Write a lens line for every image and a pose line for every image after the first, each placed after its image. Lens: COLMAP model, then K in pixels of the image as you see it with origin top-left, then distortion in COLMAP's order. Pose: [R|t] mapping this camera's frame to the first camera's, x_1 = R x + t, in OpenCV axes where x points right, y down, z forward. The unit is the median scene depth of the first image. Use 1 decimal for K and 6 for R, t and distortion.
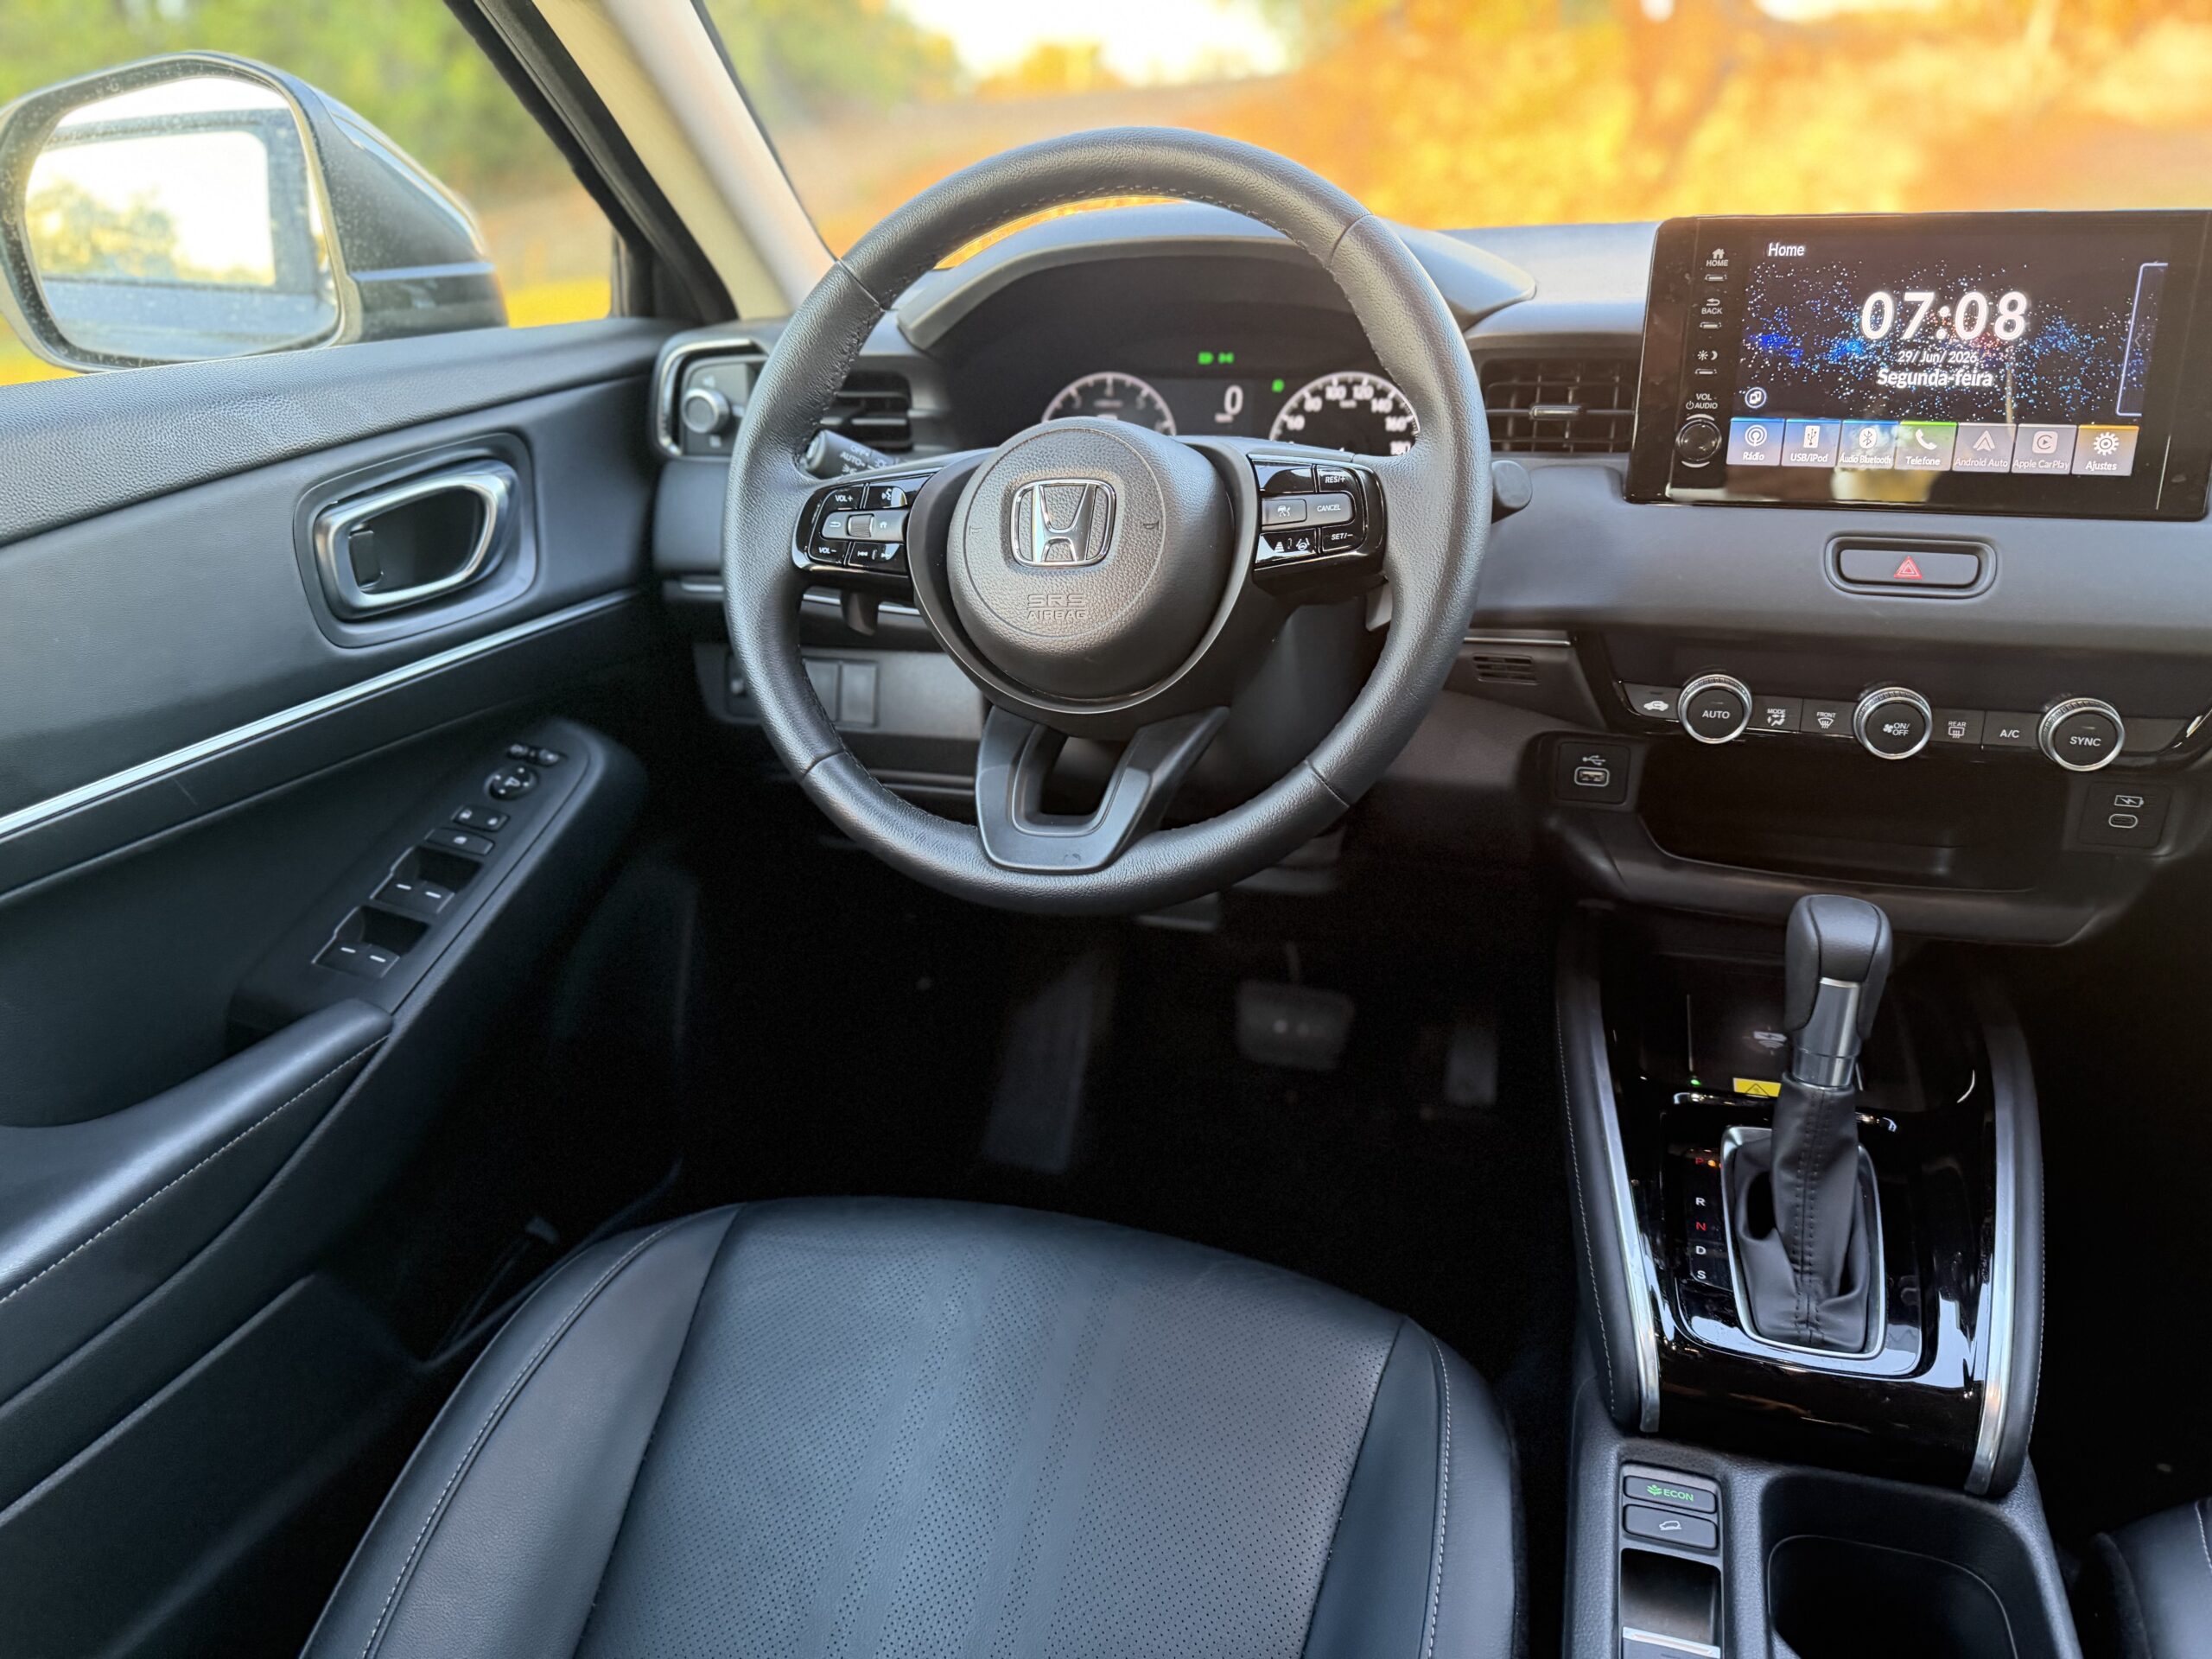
lens RADIAL K [[1549.4, 0, 1114.6], [0, 1549.4, 818.2], [0, 0, 1]] dist [0.026288, -0.040440]
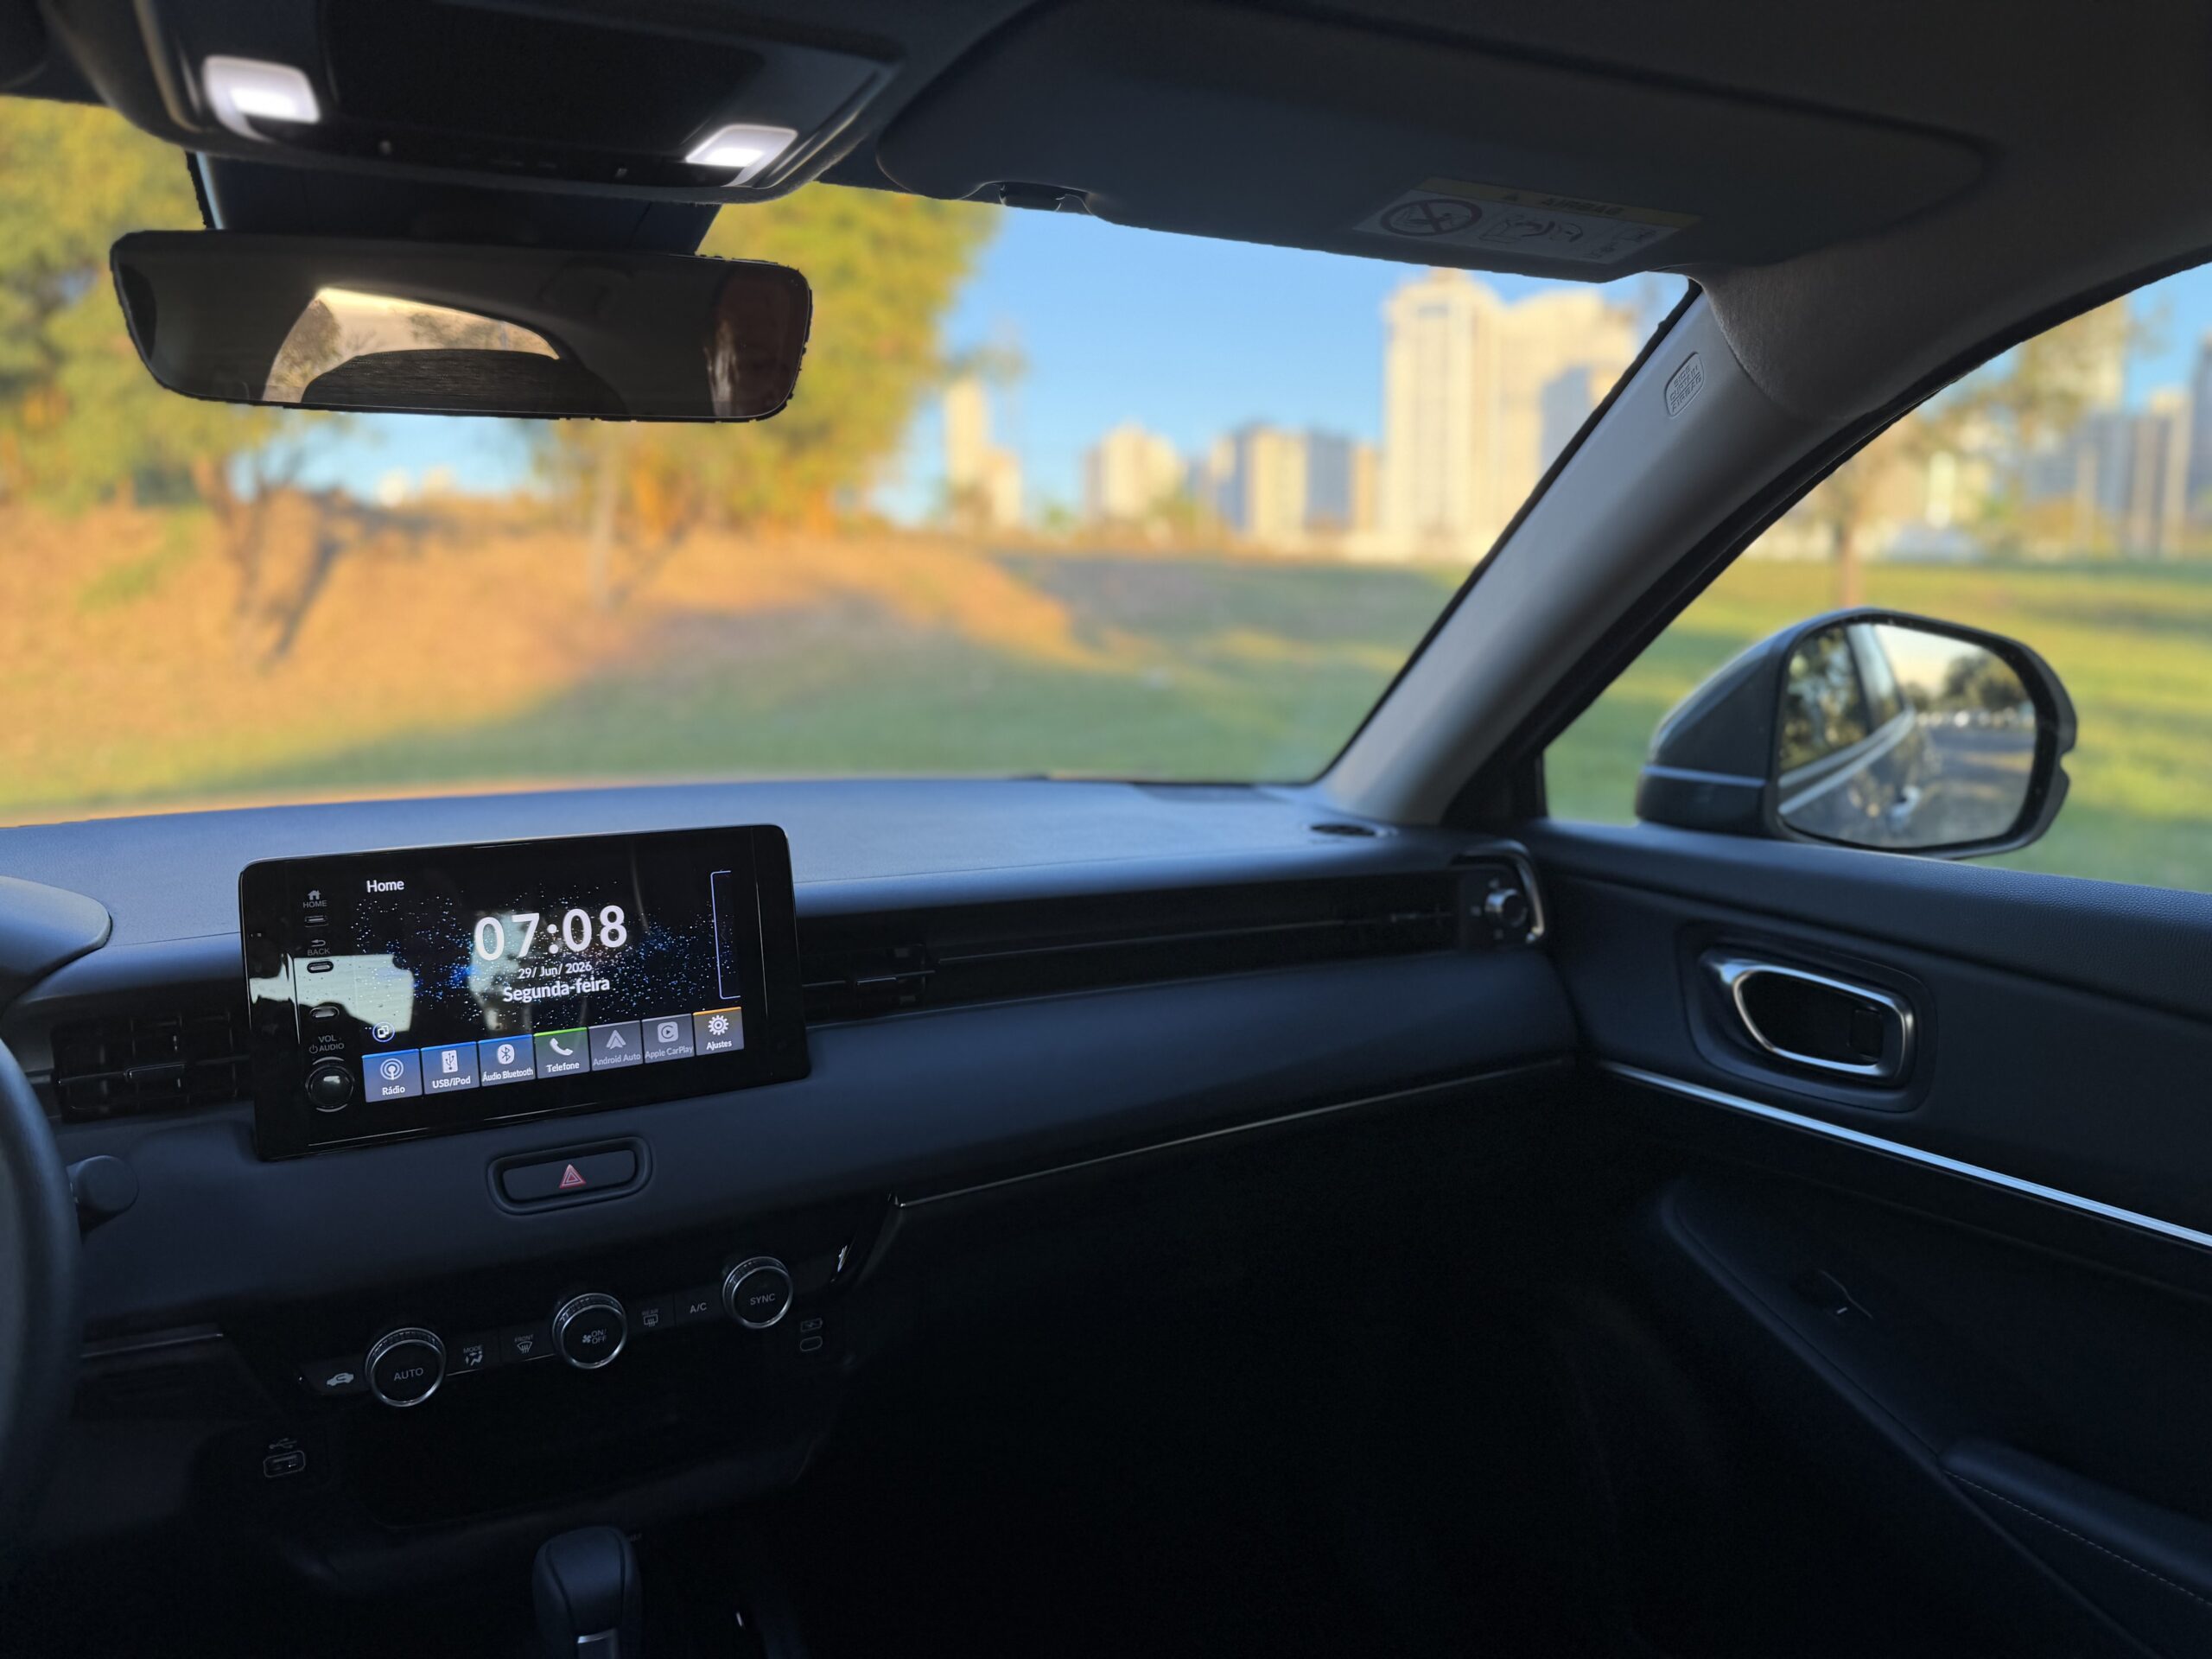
lens RADIAL K [[1549.4, 0, 1107.7], [0, 1549.4, 830.5], [0, 0, 1]] dist [0.026288, -0.040440]
pose [[0.697779, -0.080367, 0.711790, 0.051475], [0.267702, 0.950942, -0.155064, -0.121084], [-0.664409, 0.298748, 0.685062, 0.010686]]
